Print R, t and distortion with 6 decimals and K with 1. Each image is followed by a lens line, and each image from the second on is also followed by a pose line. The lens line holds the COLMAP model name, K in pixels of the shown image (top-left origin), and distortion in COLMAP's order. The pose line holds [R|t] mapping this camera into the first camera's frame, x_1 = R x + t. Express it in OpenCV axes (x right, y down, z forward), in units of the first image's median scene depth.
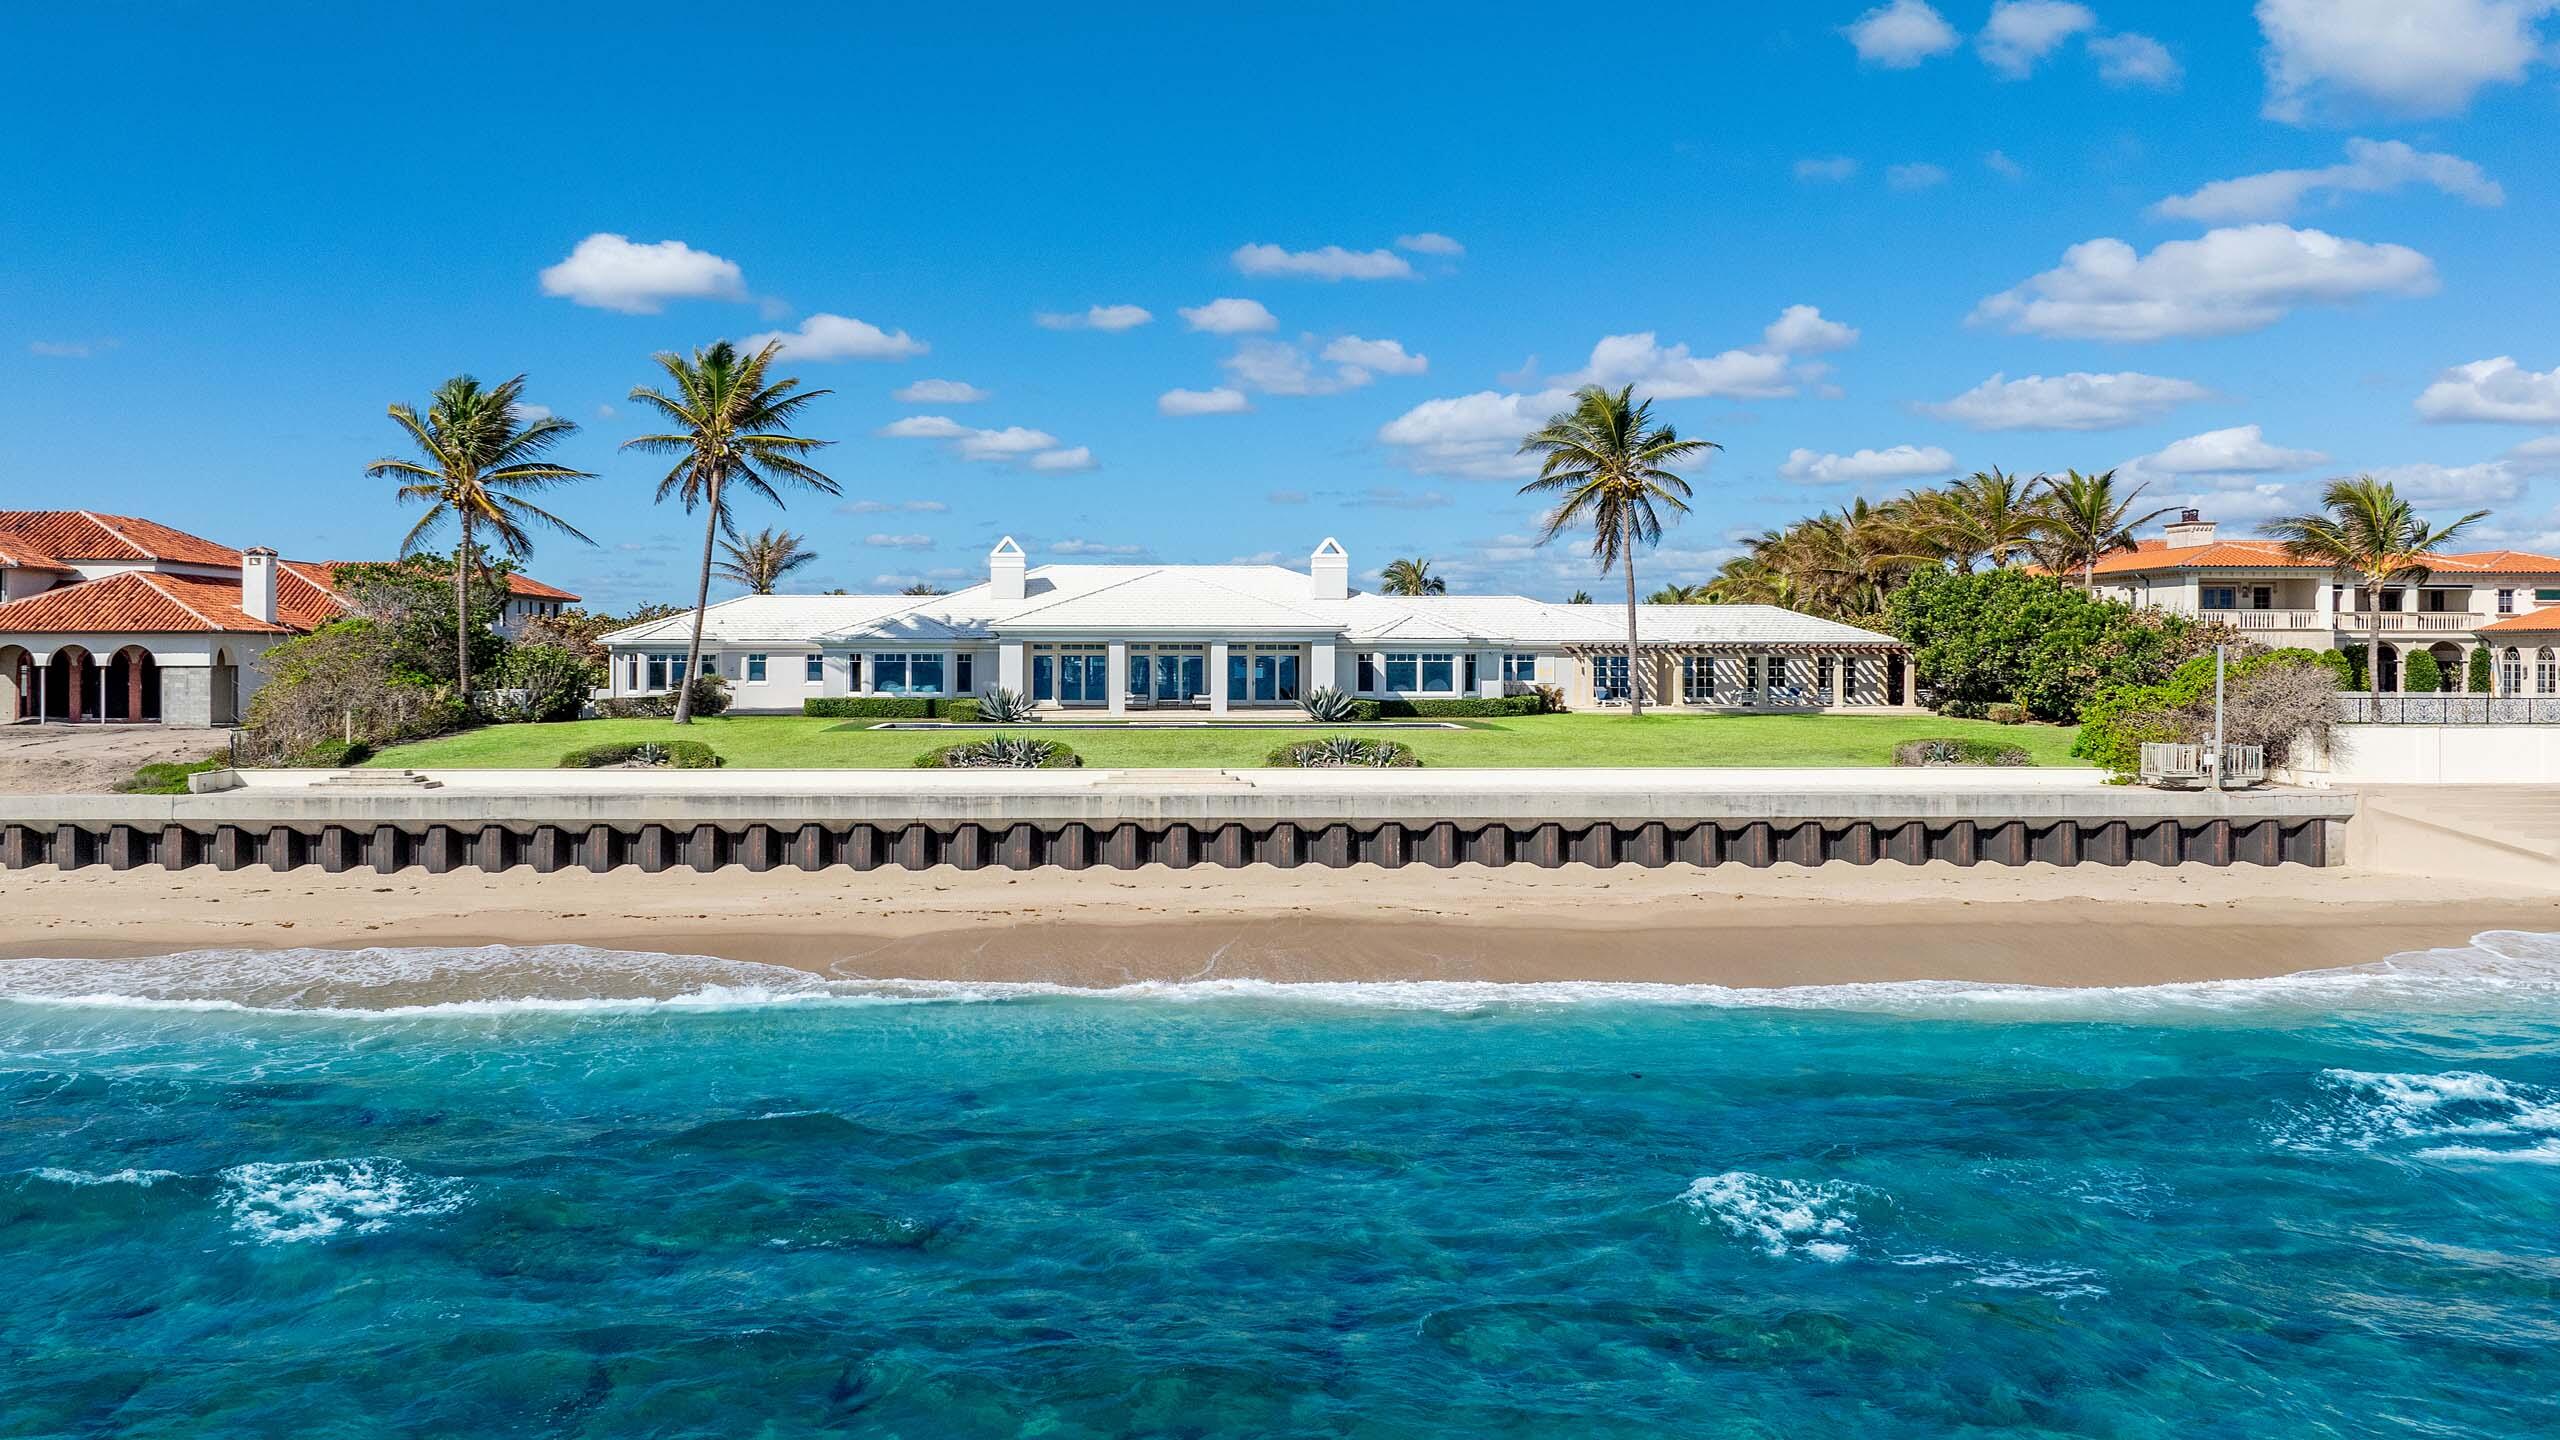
lens RADIAL K [[2311.5, 0, 1249.4], [0, 2311.5, 544.0], [0, 0, 1]] dist [-0.017759, -0.015452]
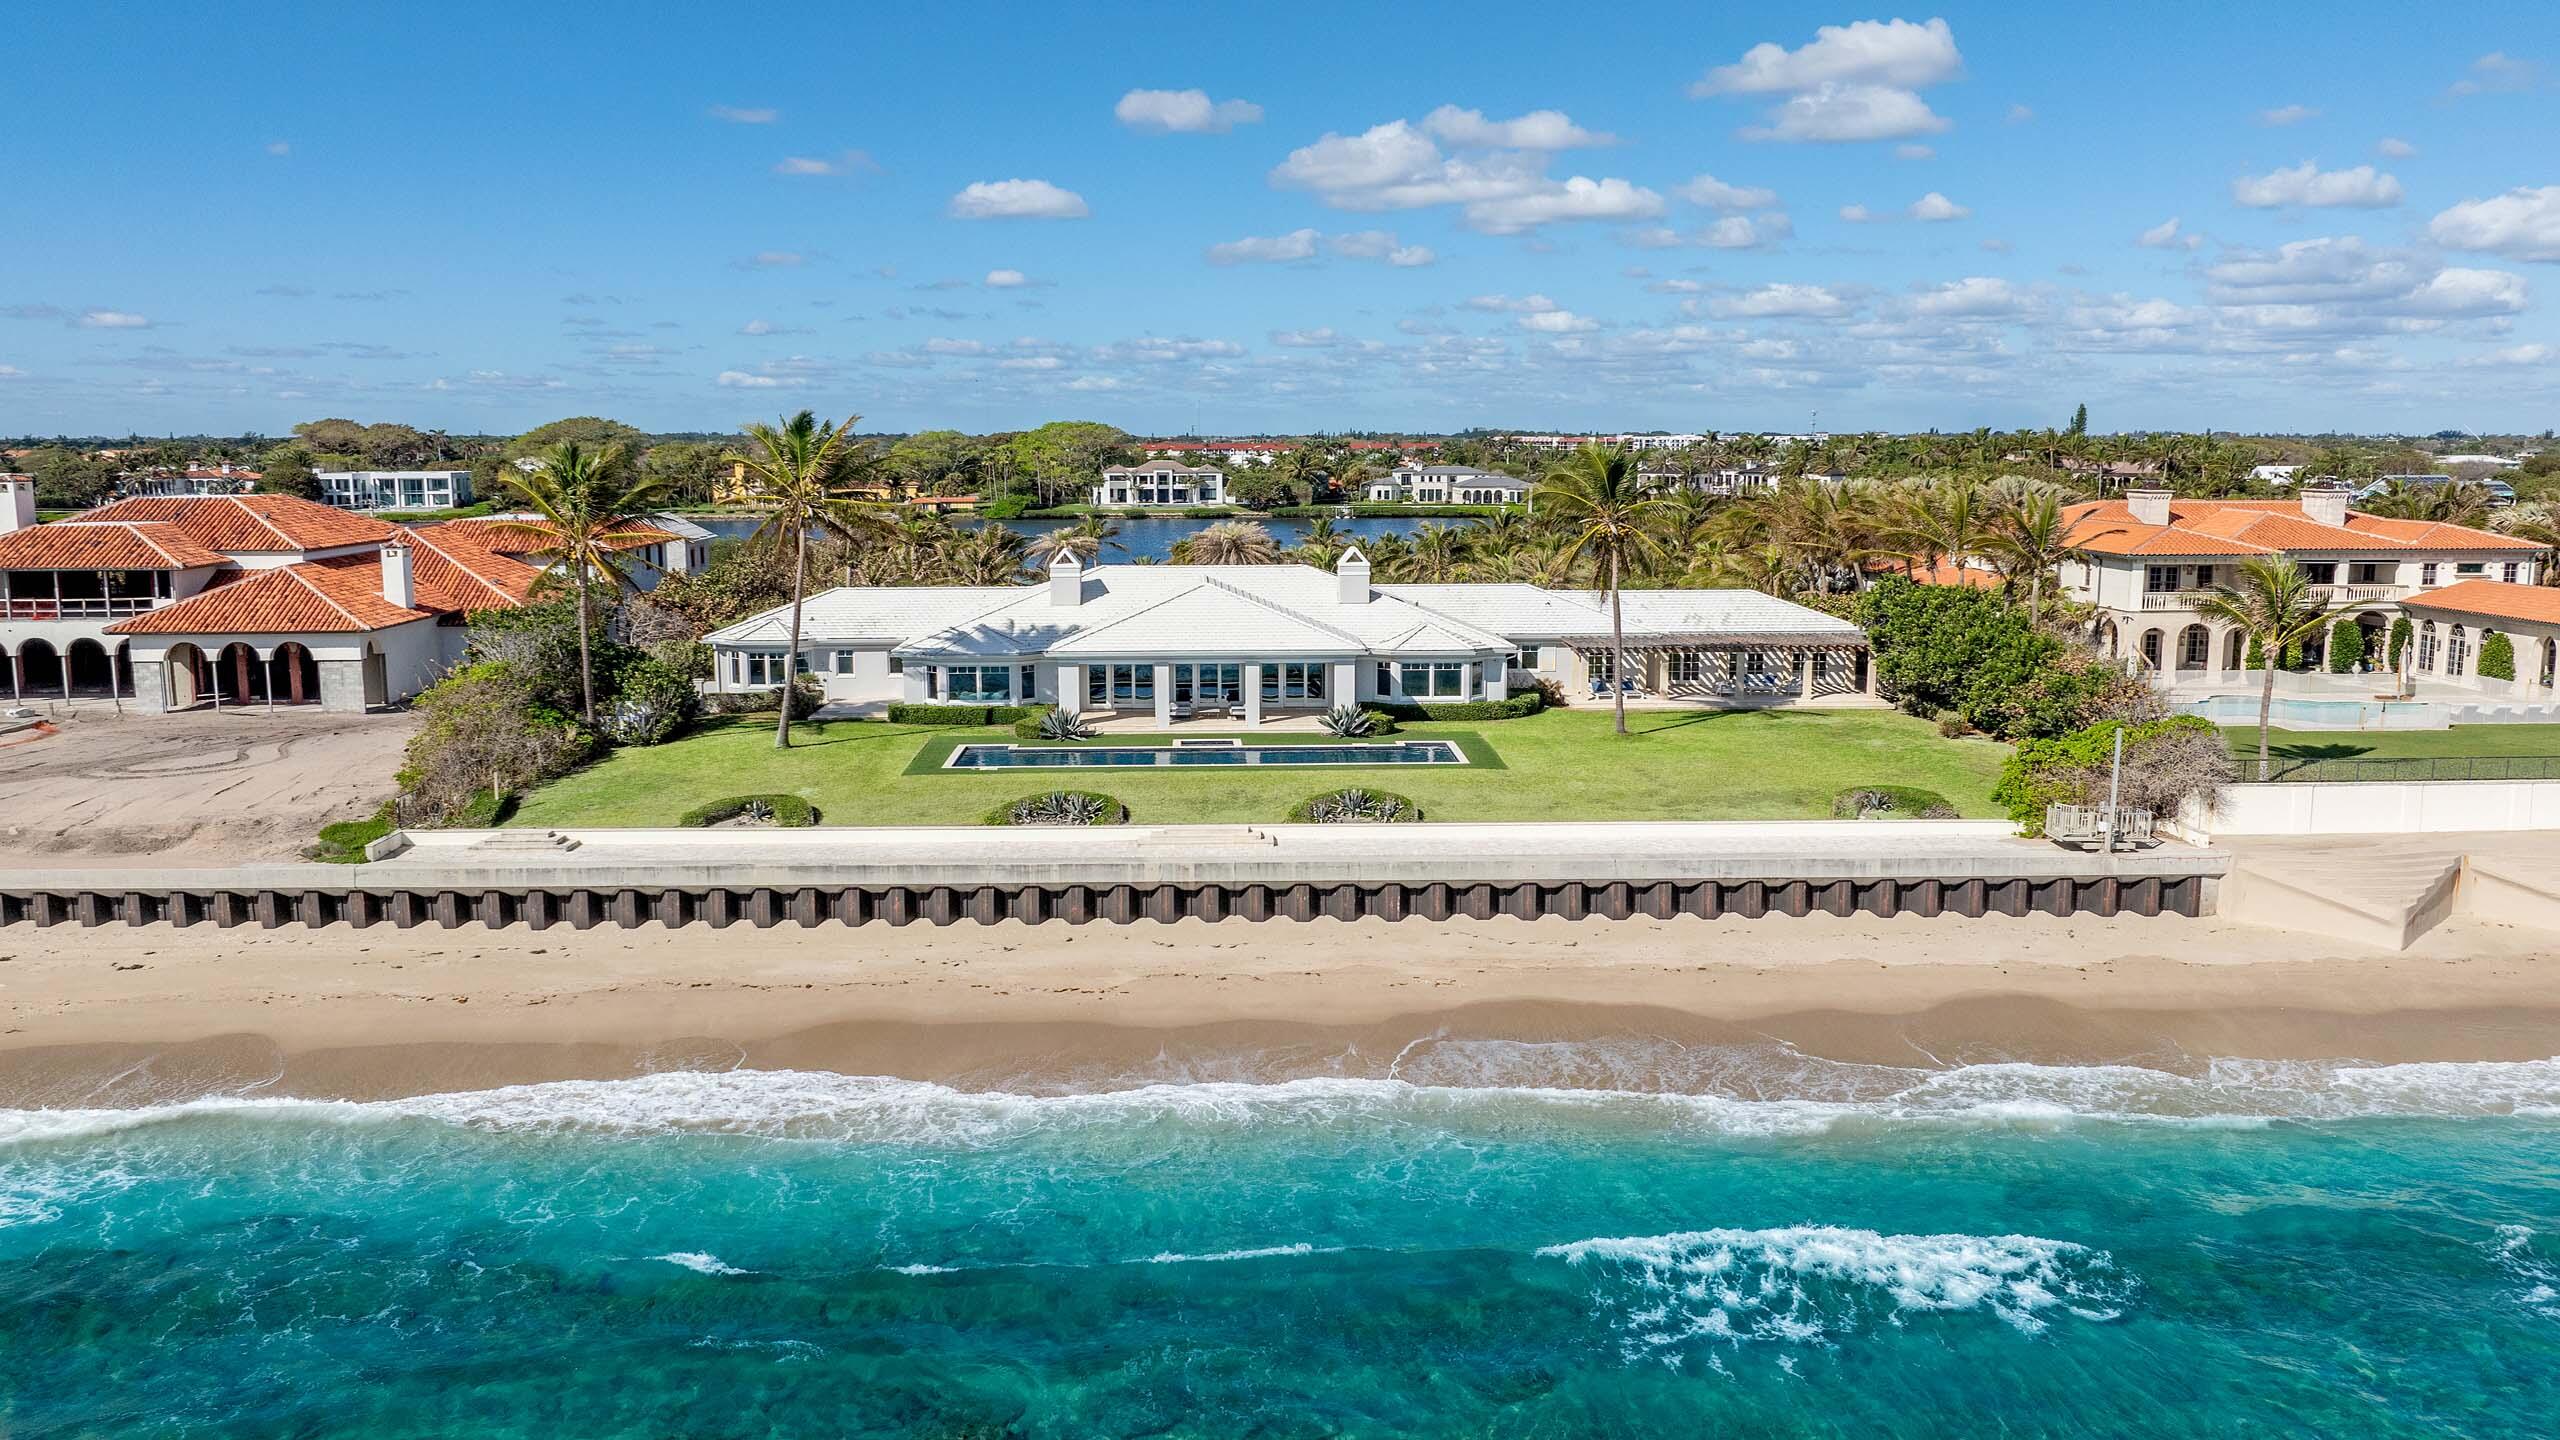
lens RADIAL K [[2188.4, 0, 1280.0], [0, 2188.4, 720.0], [0, 0, 1]] dist [-0.018488, -0.011266]
pose [[0.999903, 0.000565, -0.013941, 0.014993], [0.001949, 0.983723, 0.179678, -0.120237], [0.013815, -0.179688, 0.983627, -0.055319]]
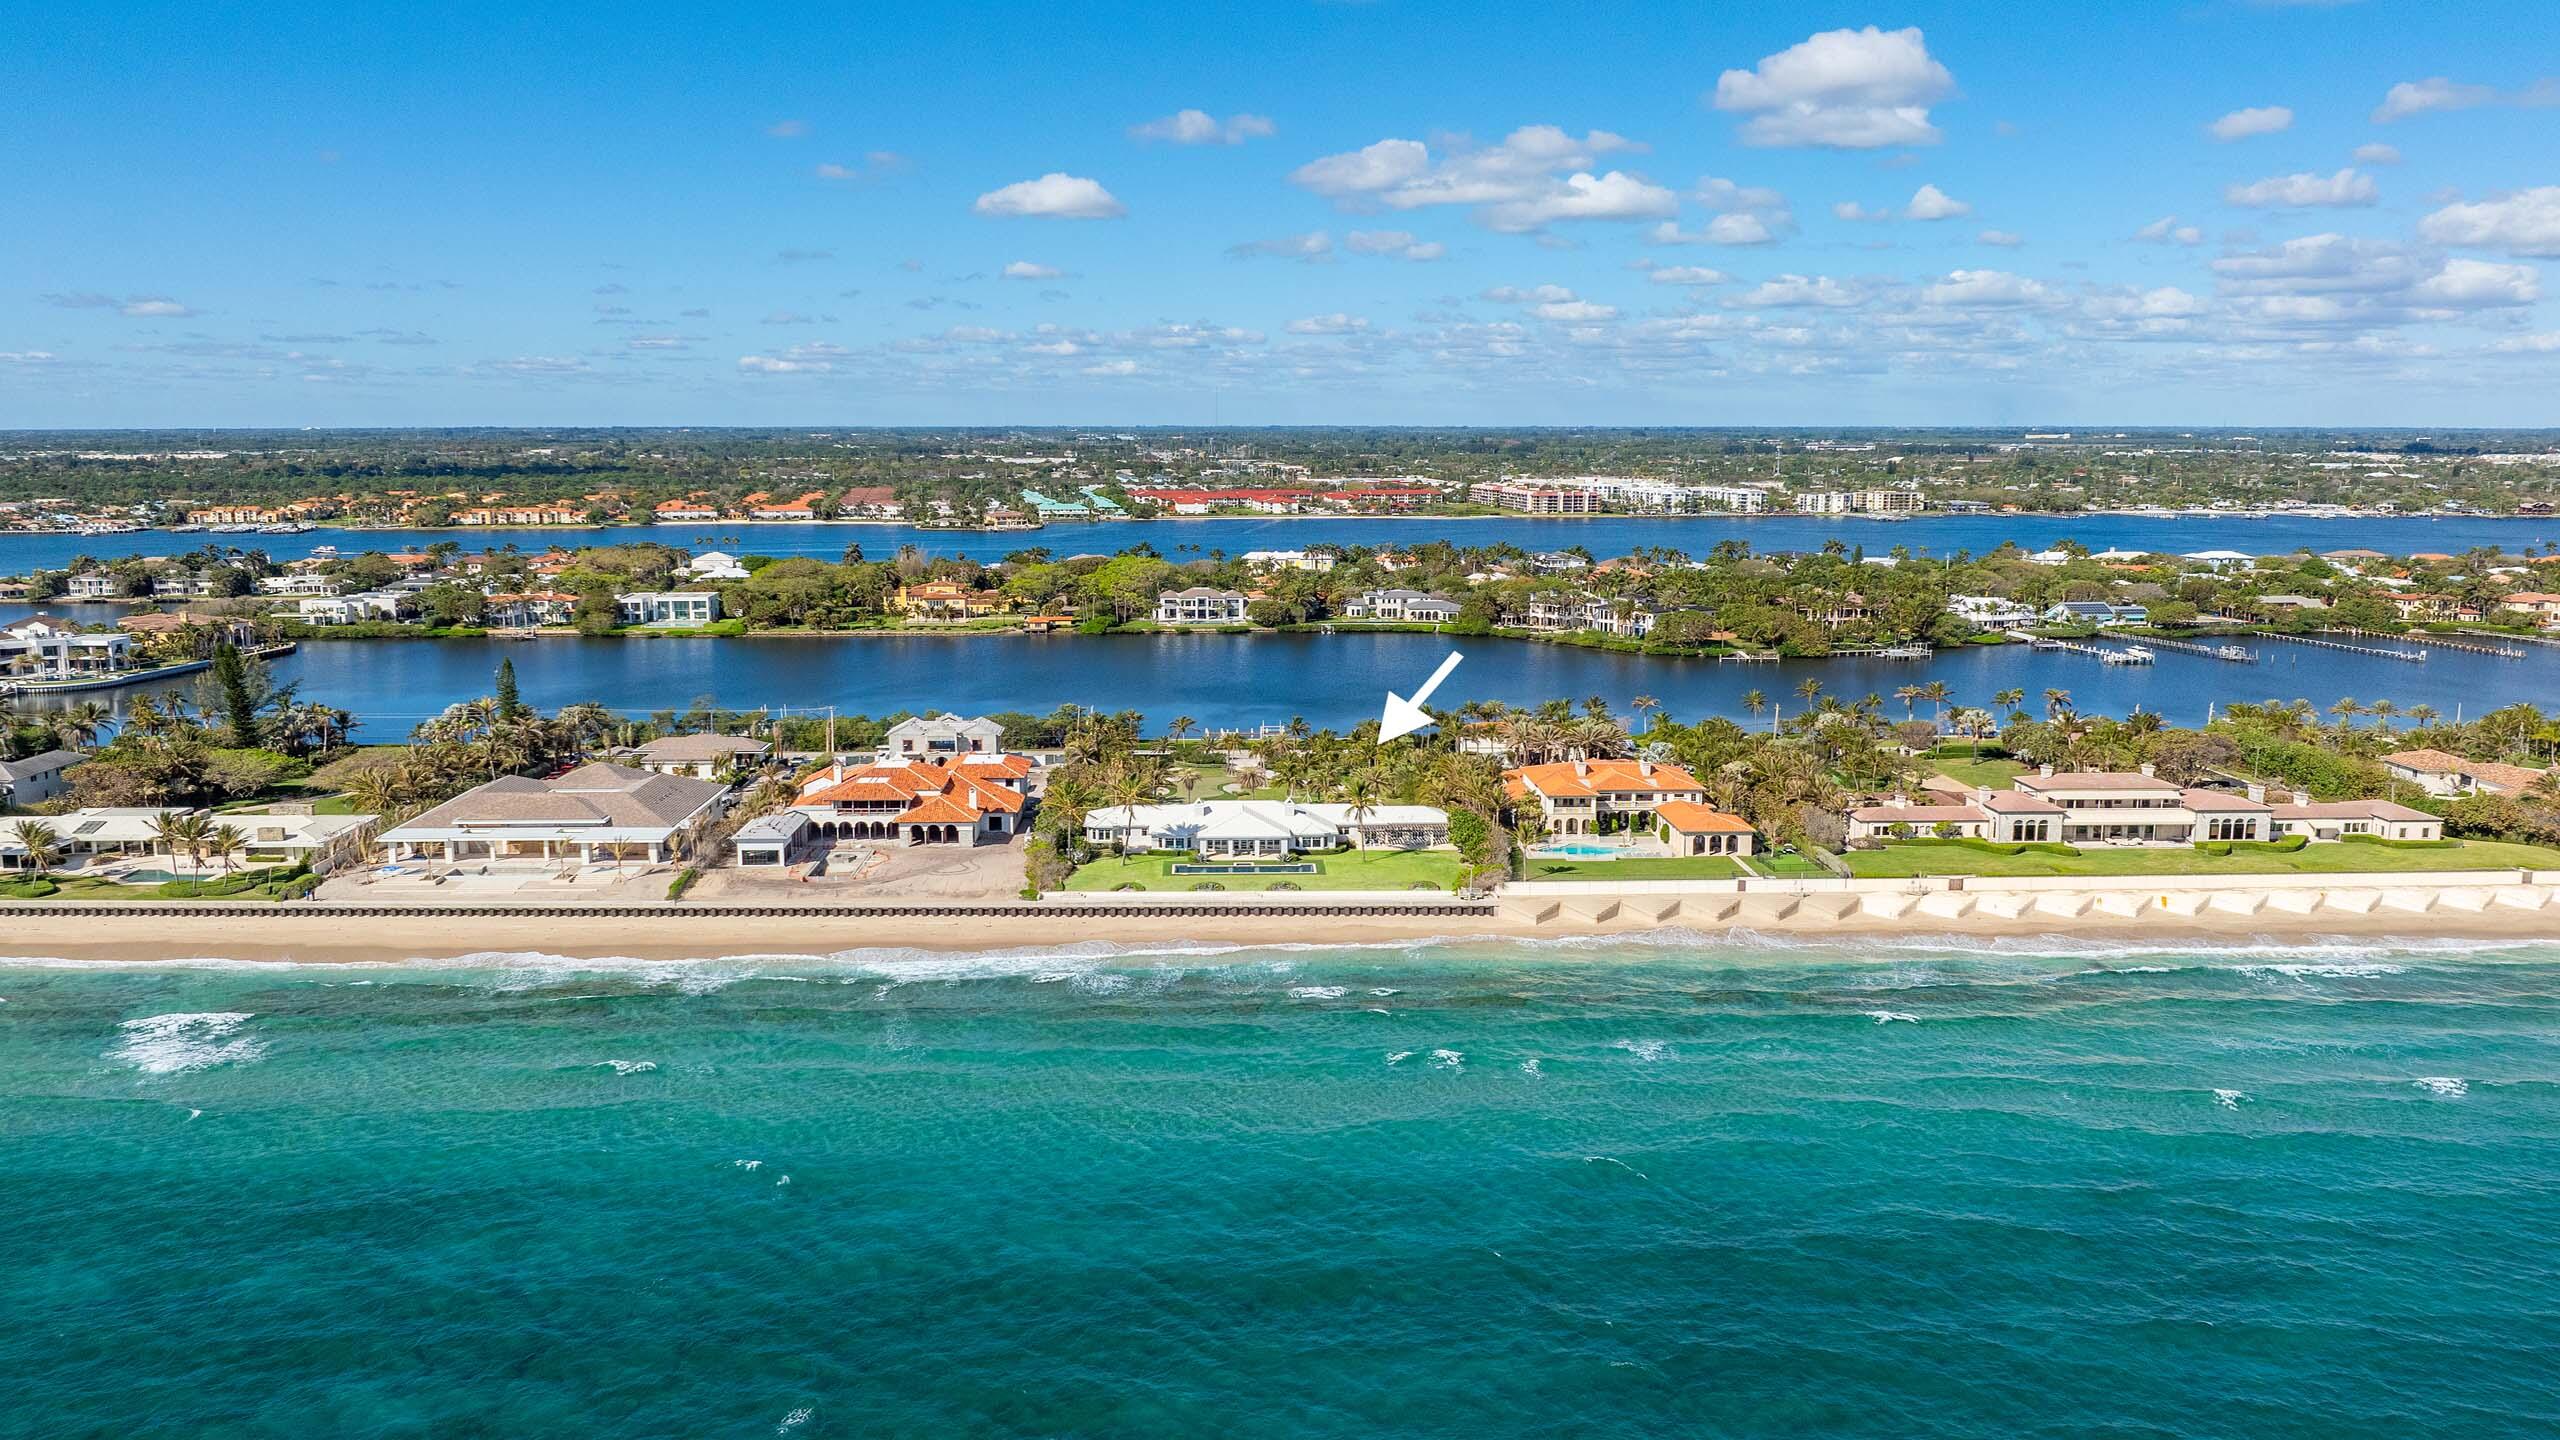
lens RADIAL K [[2174.1, 0, 1280.0], [0, 2174.1, 720.0], [0, 0, 1]] dist [-0.014190, -0.021774]
pose [[0.999773, 0.006542, -0.020281, 0.095213], [-0.002622, 0.982247, 0.187576, -0.817064], [0.021148, -0.187481, 0.982041, -2.468852]]
